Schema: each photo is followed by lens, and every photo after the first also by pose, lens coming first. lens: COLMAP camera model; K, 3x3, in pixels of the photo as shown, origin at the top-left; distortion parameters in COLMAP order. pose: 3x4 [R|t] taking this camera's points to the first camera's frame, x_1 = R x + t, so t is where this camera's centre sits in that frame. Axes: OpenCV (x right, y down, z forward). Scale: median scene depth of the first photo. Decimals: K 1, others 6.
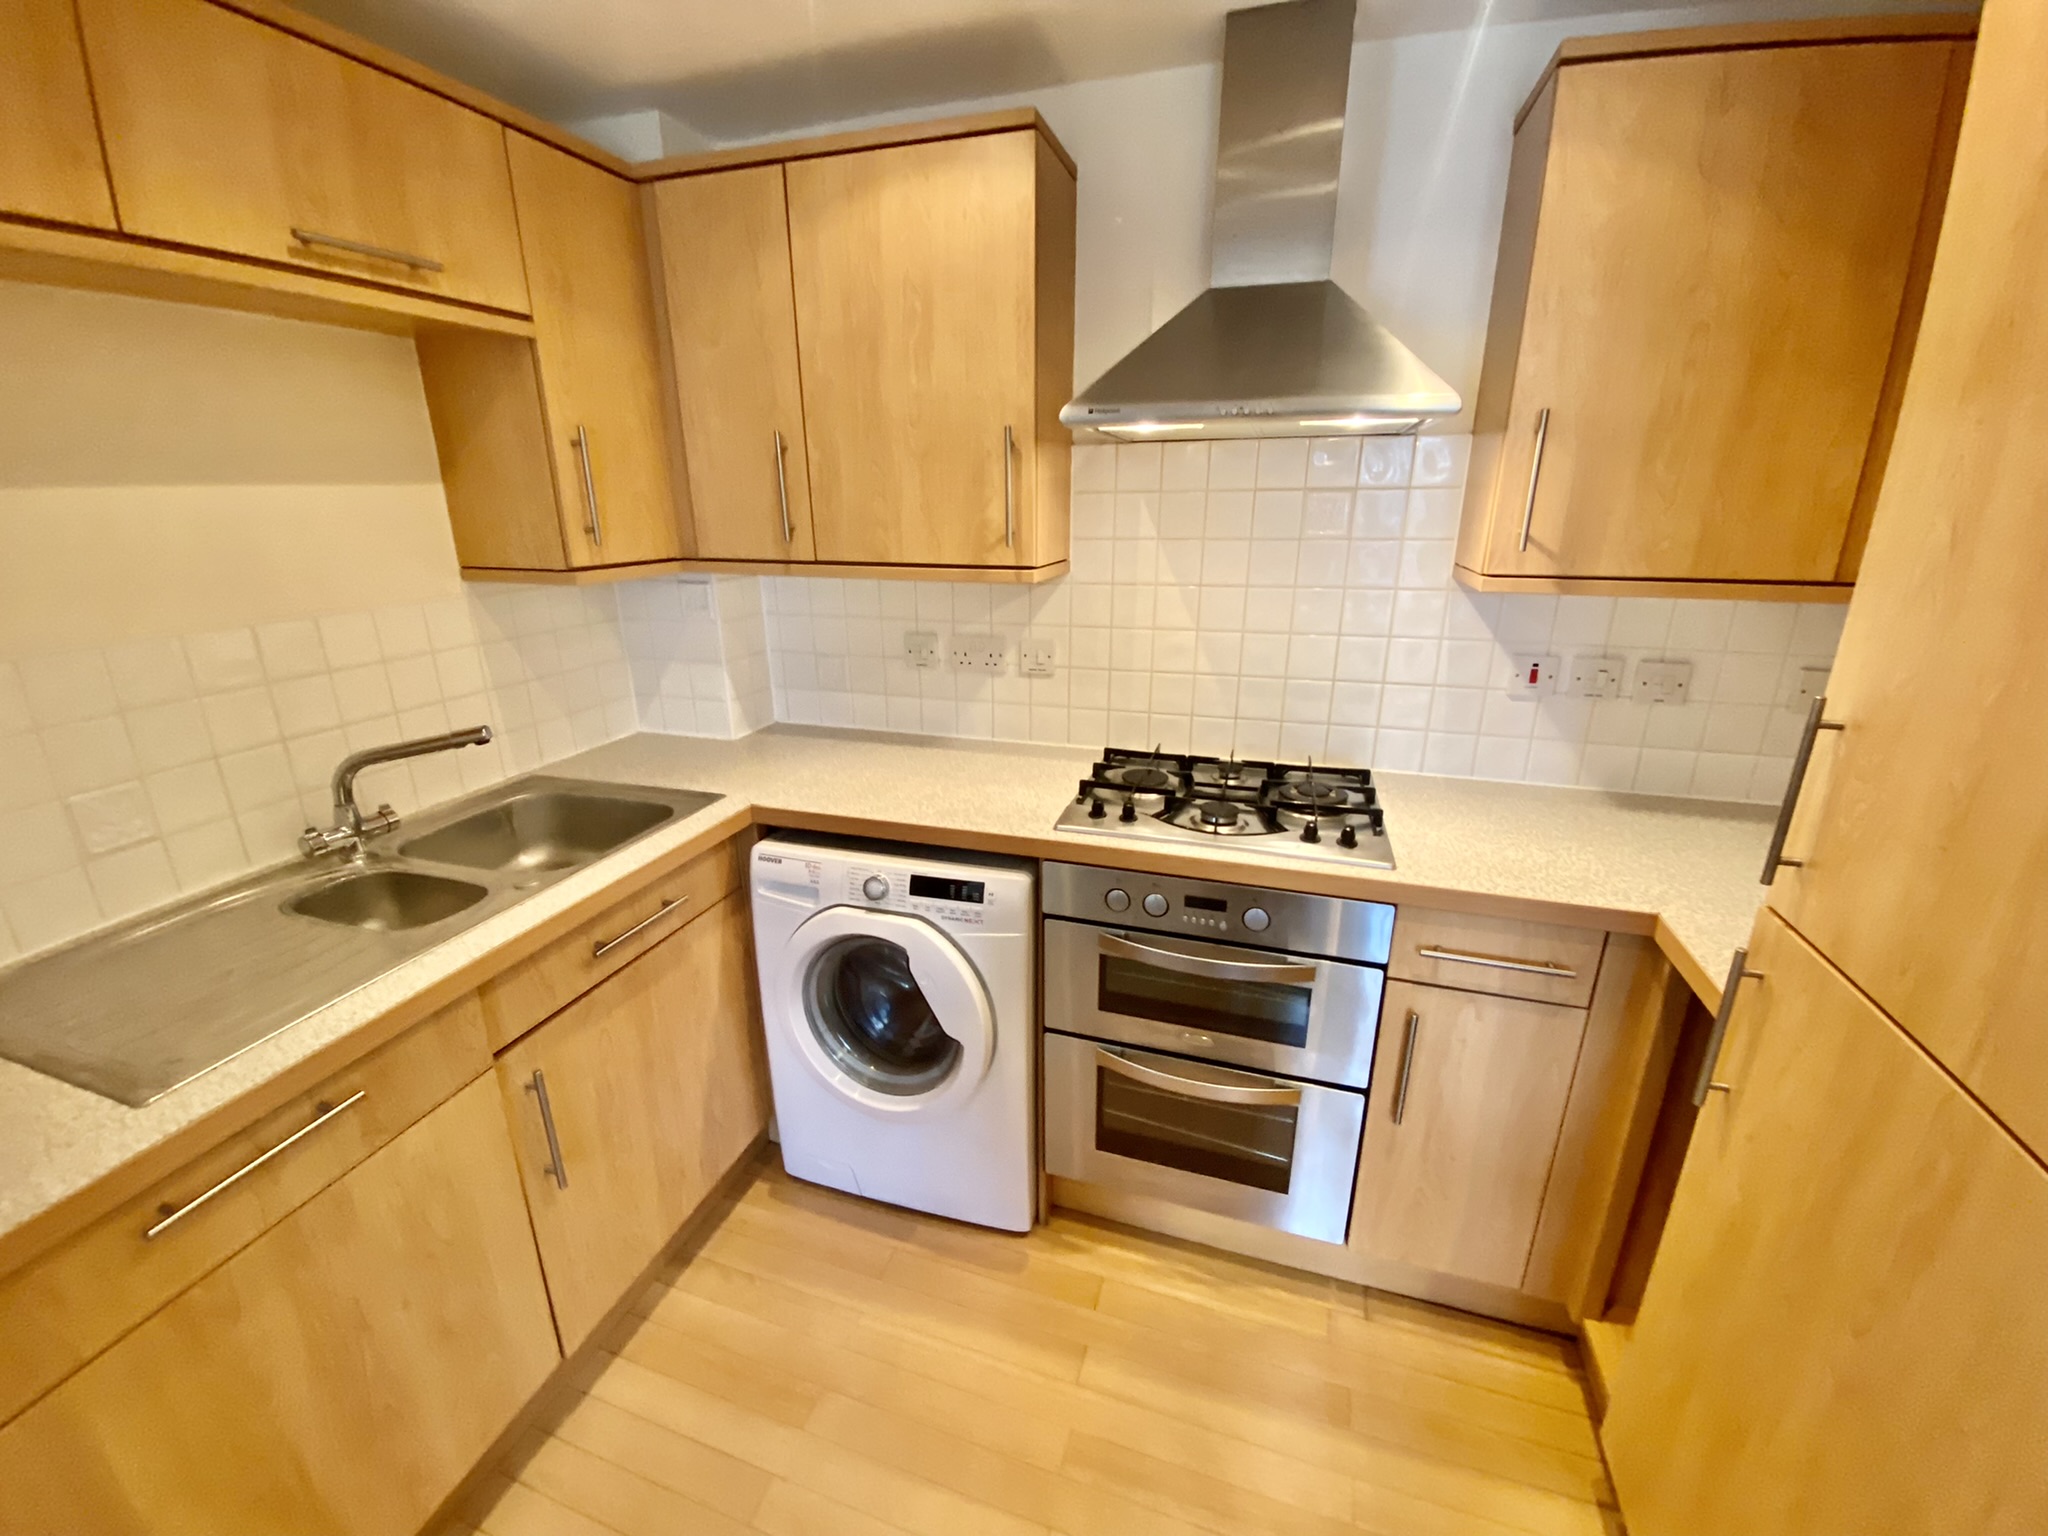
lens RADIAL K [[830.7, 0, 1034.1], [0, 830.7, 769.0], [0, 0, 1]] dist [0.016539, -0.002074]
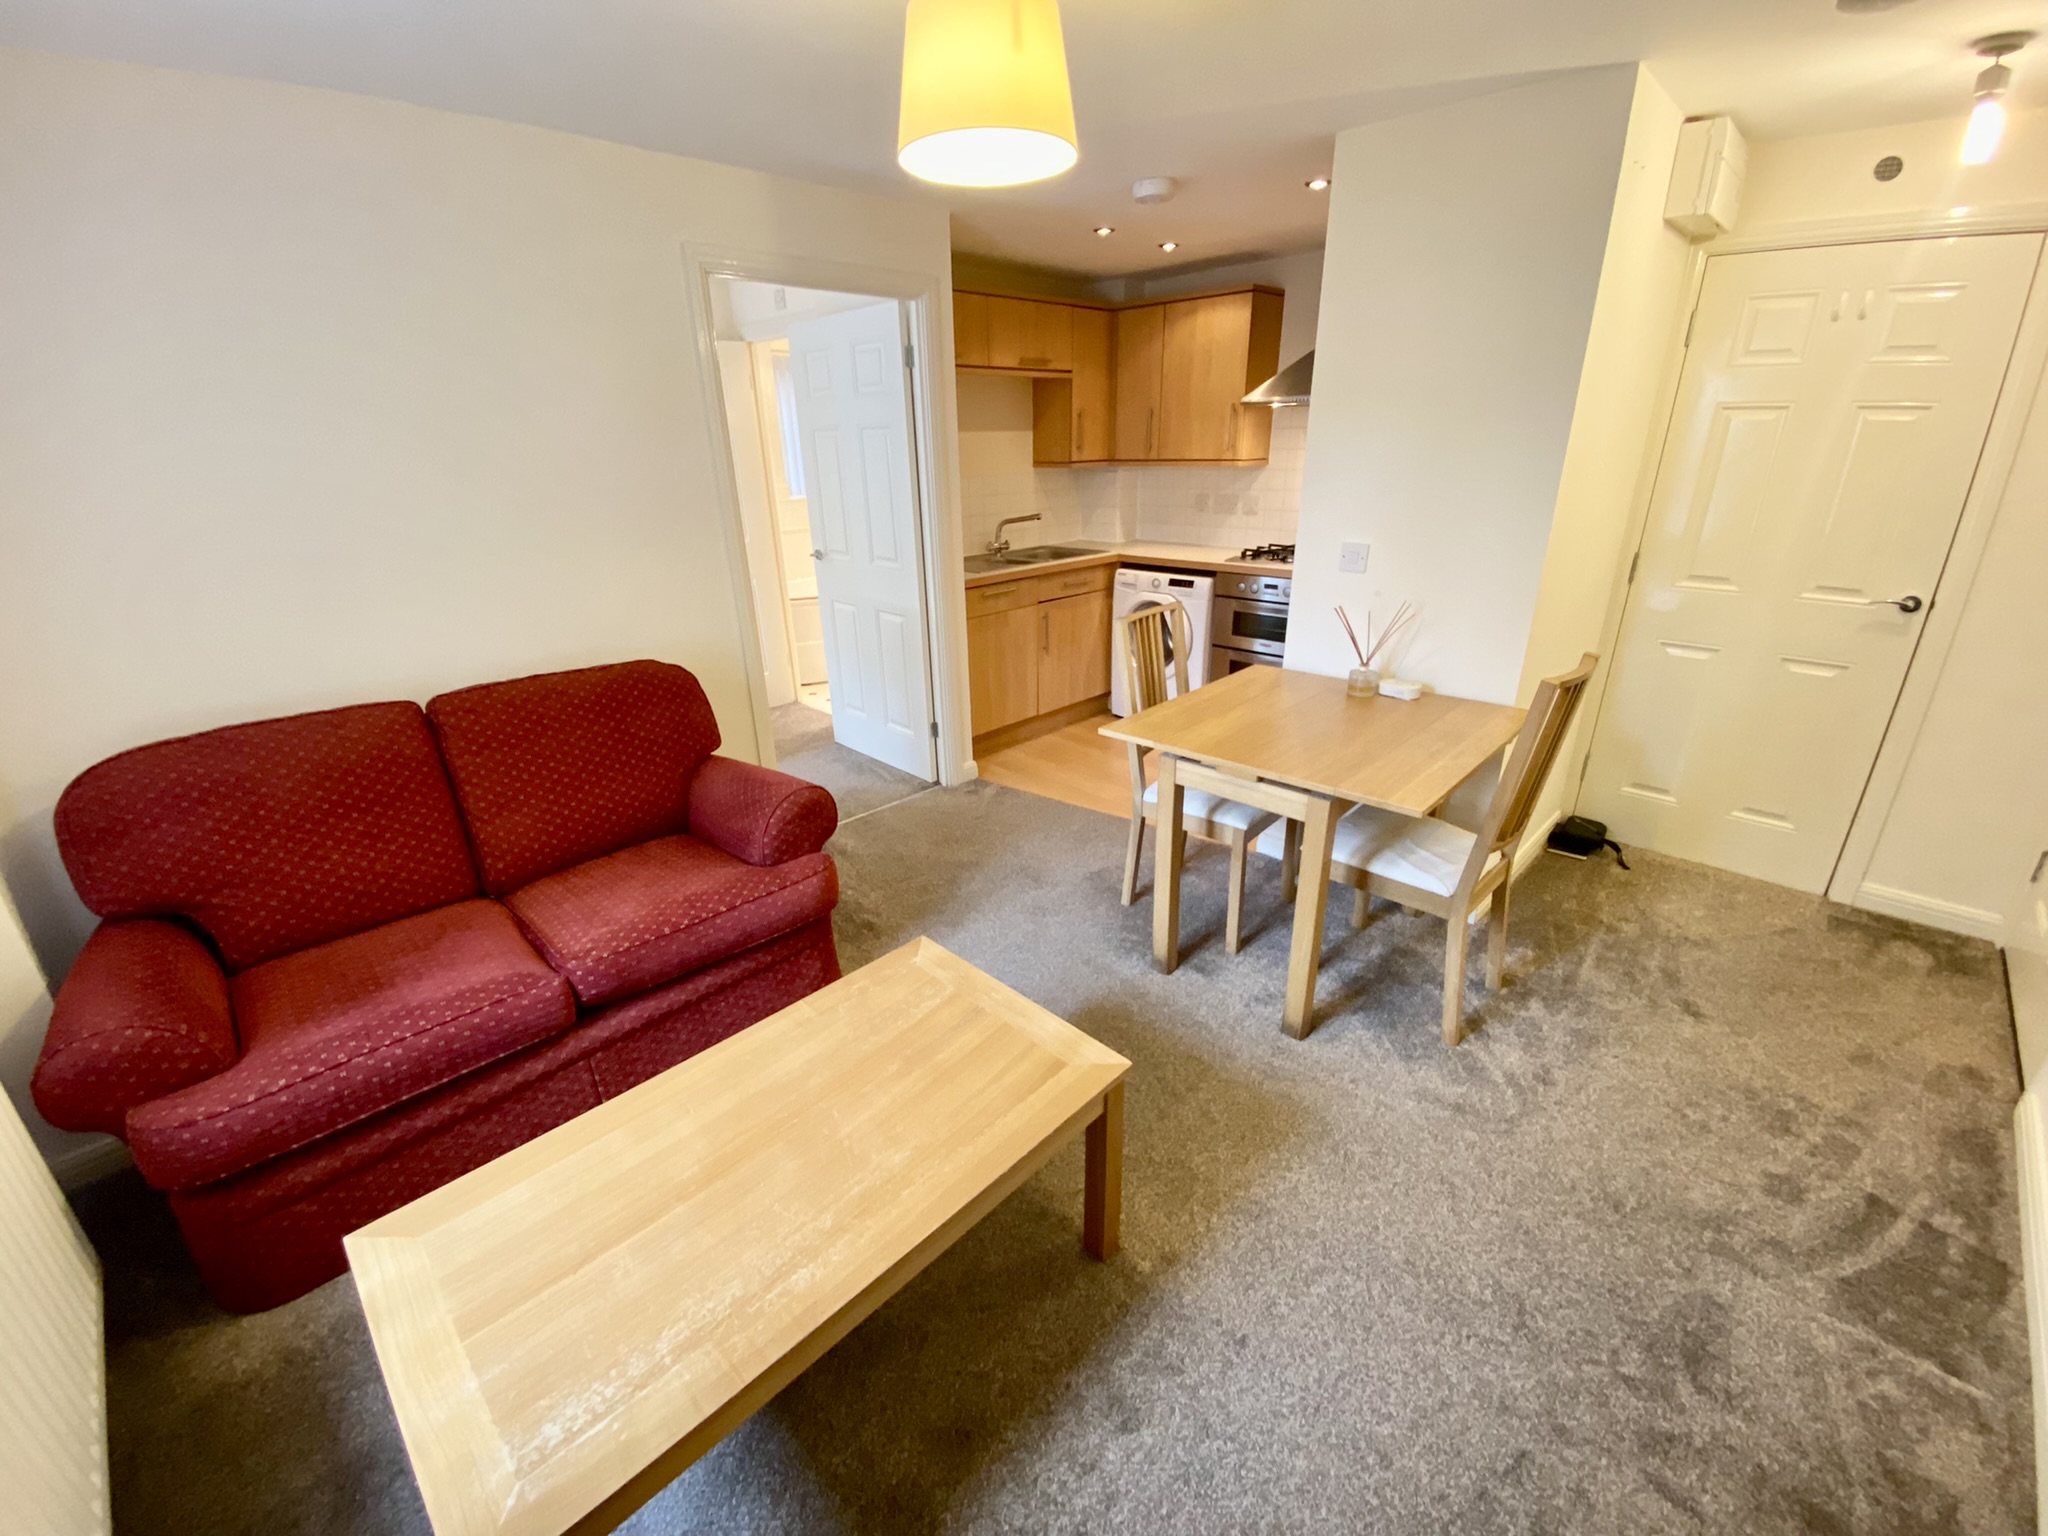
lens RADIAL K [[830.7, 0, 1010.0], [0, 830.7, 772.6], [0, 0, 1]] dist [0.016539, -0.002074]
pose [[0.874615, 0.166419, -0.455360, 0.684713], [-0.133348, 0.985589, 0.104078, 0.505472], [0.466118, -0.030307, 0.884203, -1.535267]]
